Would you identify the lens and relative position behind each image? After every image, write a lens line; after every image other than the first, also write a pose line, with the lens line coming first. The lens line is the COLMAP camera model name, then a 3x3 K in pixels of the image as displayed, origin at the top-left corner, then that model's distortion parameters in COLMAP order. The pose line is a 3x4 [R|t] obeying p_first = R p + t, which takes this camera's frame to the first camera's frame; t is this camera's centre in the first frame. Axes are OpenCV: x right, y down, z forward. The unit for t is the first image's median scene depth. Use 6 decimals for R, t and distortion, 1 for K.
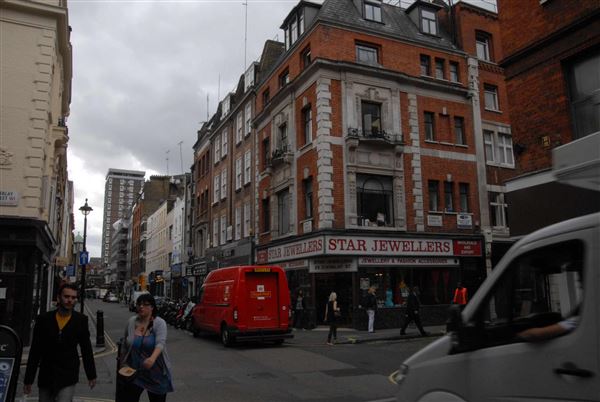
lens RADIAL K [[477.4, 0, 300.5], [0, 477.4, 203.6], [0, 0, 1]] dist [-0.124533, 0.112174]
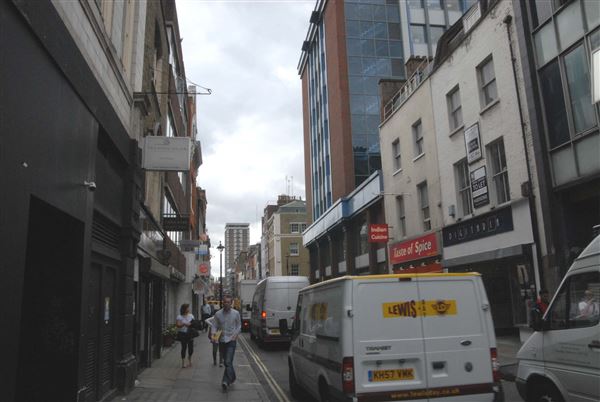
lens RADIAL K [[477.4, 0, 300.5], [0, 477.4, 203.6], [0, 0, 1]] dist [-0.124533, 0.112174]
pose [[0.968002, -0.065298, -0.242298, 0.737904], [0.061520, 0.997838, -0.023138, -0.308375], [0.243285, 0.007491, 0.969926, -1.590587]]
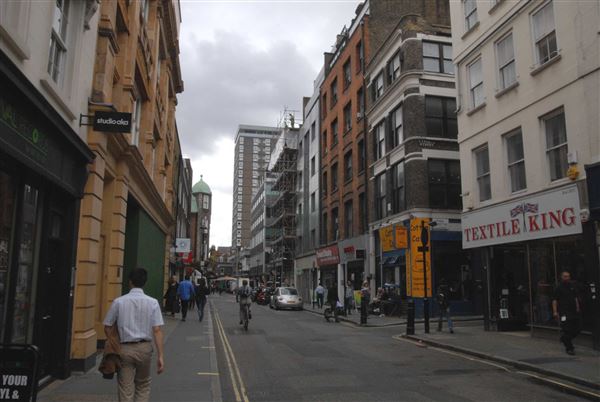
lens RADIAL K [[477.4, 0, 300.5], [0, 477.4, 203.6], [0, 0, 1]] dist [-0.124533, 0.112174]
pose [[0.969692, -0.021540, -0.243380, -0.435959], [0.024636, 0.999650, 0.009682, 0.181057], [0.243086, -0.015385, 0.969883, 0.935853]]
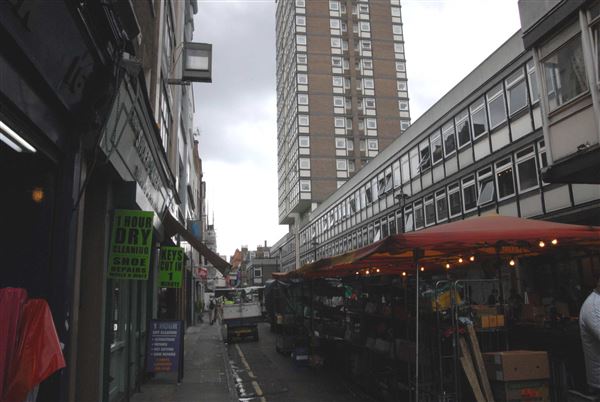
lens RADIAL K [[477.4, 0, 300.5], [0, 477.4, 203.6], [0, 0, 1]] dist [-0.124533, 0.112174]
pose [[0.958637, -0.064152, -0.277308, -1.169102], [0.059974, 0.997923, -0.023531, 0.473322], [0.278241, 0.005926, 0.960493, 2.489099]]
